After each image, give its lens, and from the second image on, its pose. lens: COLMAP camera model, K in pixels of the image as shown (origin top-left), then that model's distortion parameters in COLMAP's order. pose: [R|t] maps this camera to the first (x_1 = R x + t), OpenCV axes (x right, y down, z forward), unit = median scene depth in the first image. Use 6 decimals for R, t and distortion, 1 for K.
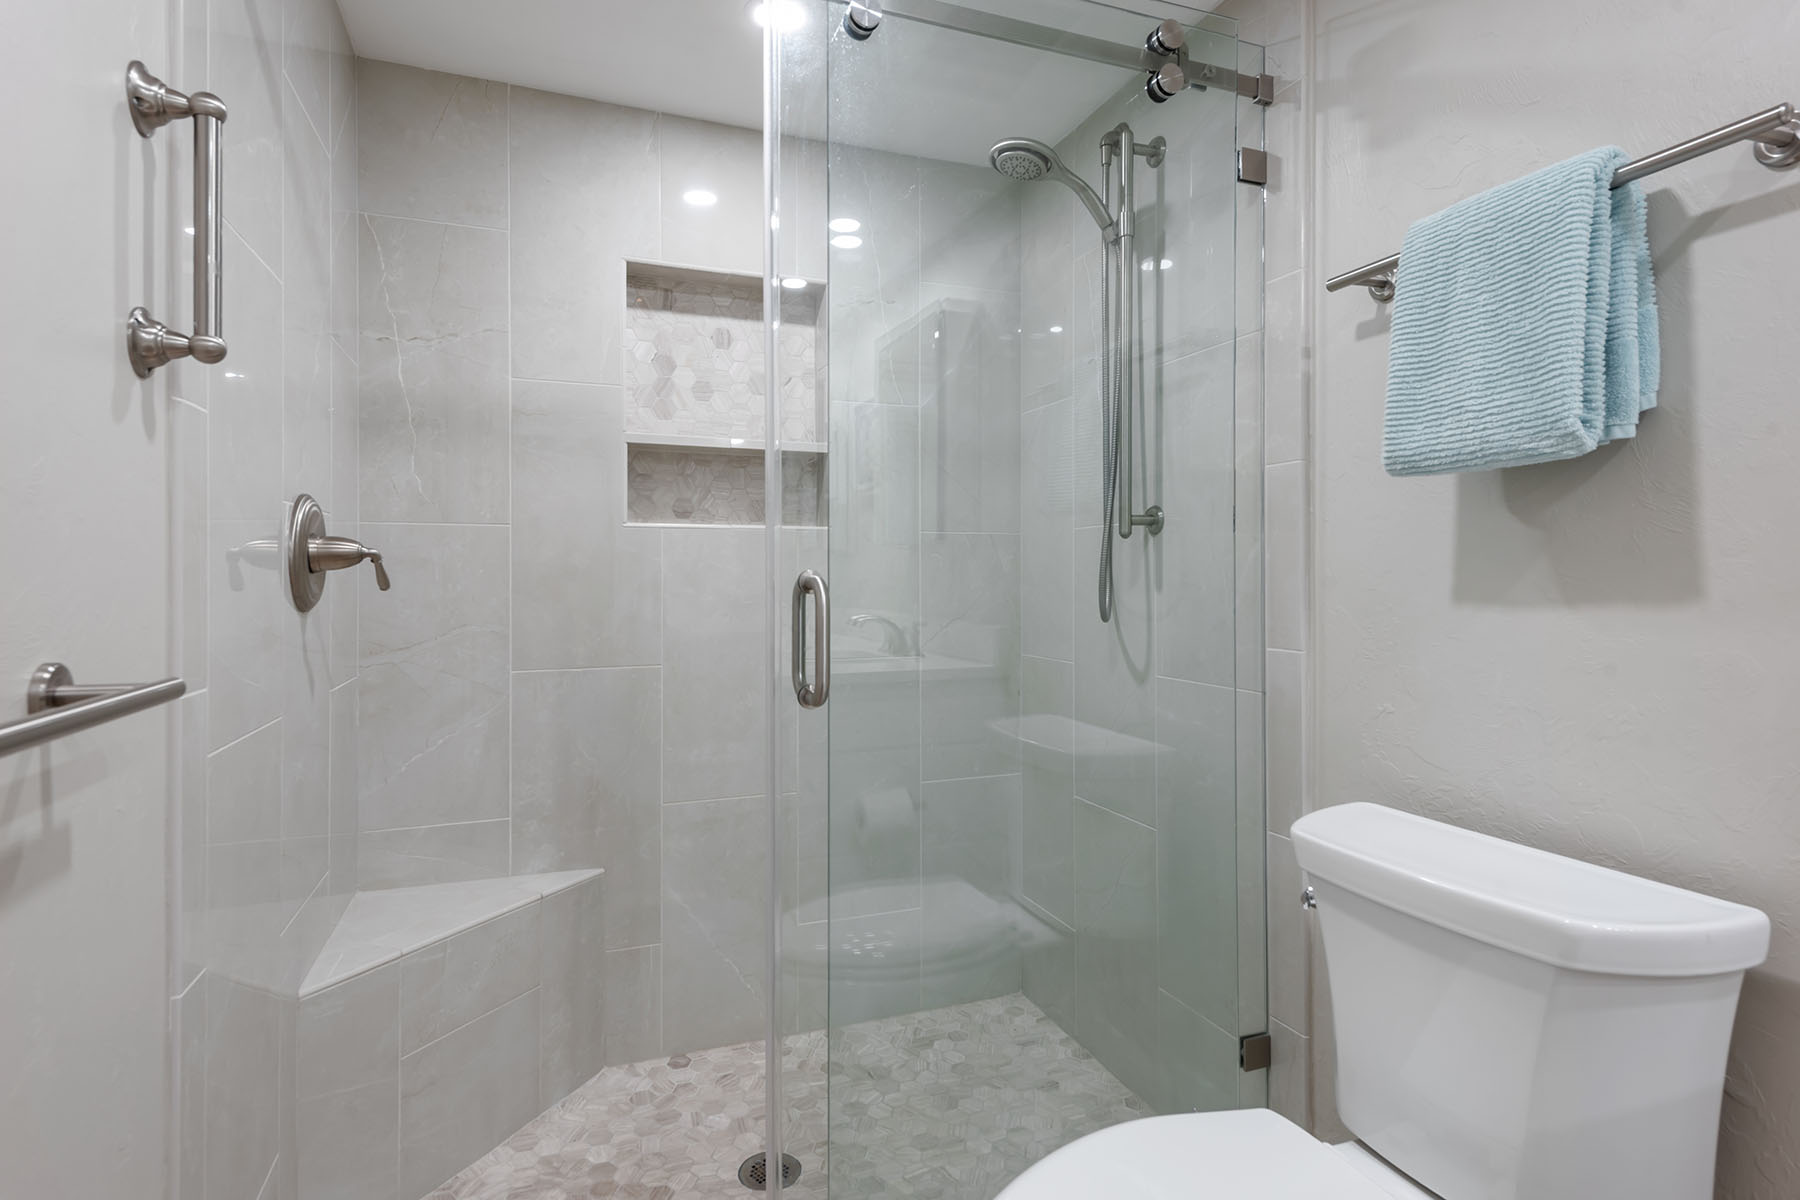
lens RADIAL K [[942.6, 0, 900.0], [0, 942.6, 600.0], [0, 0, 1]] dist [0.000946, 0.032935]
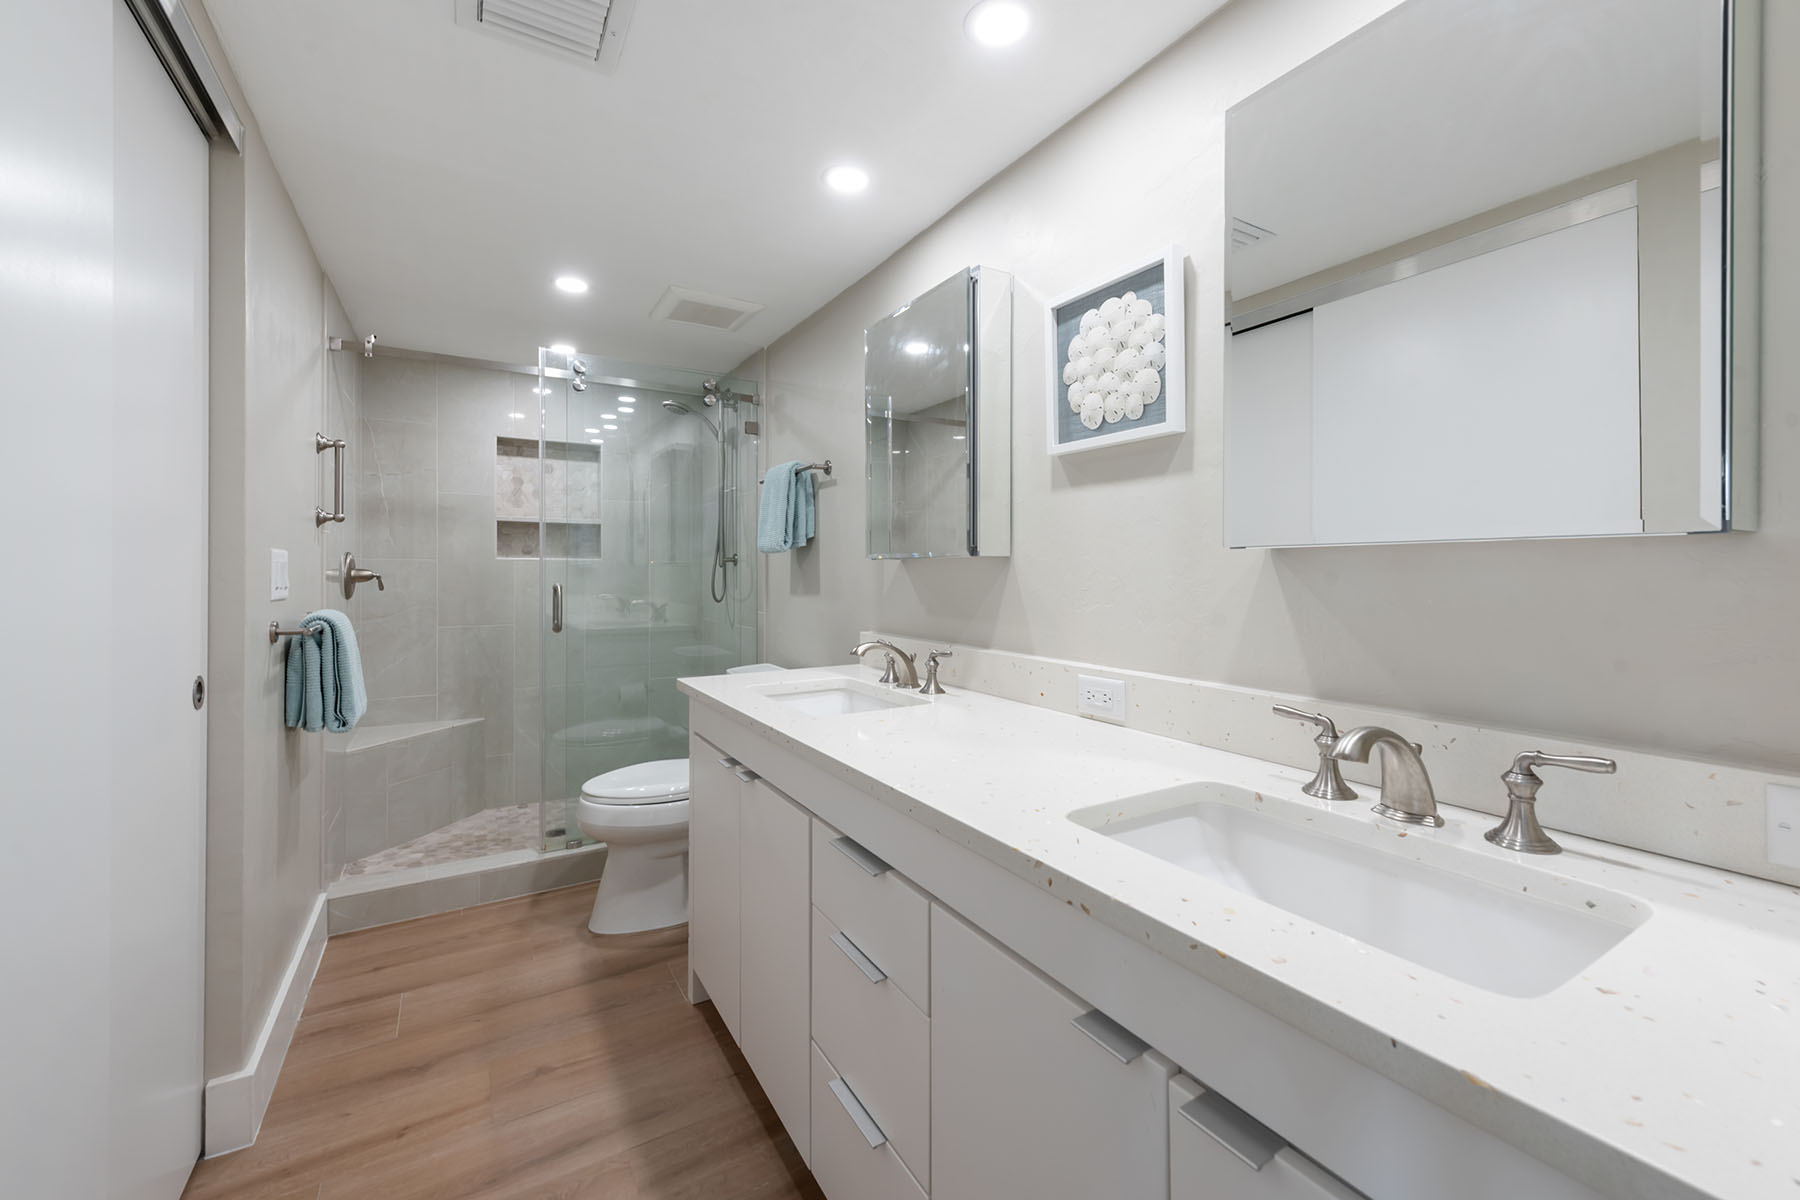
lens RADIAL K [[726.5, 0, 898.9], [0, 726.5, 585.3], [0, 0, 1]] dist [0.012066, -0.000020]
pose [[0.984157, -0.000891, 0.177299, 0.347189], [0.002059, 0.999977, -0.006402, -0.006882], [-0.177289, 0.006666, 0.984136, -0.872335]]
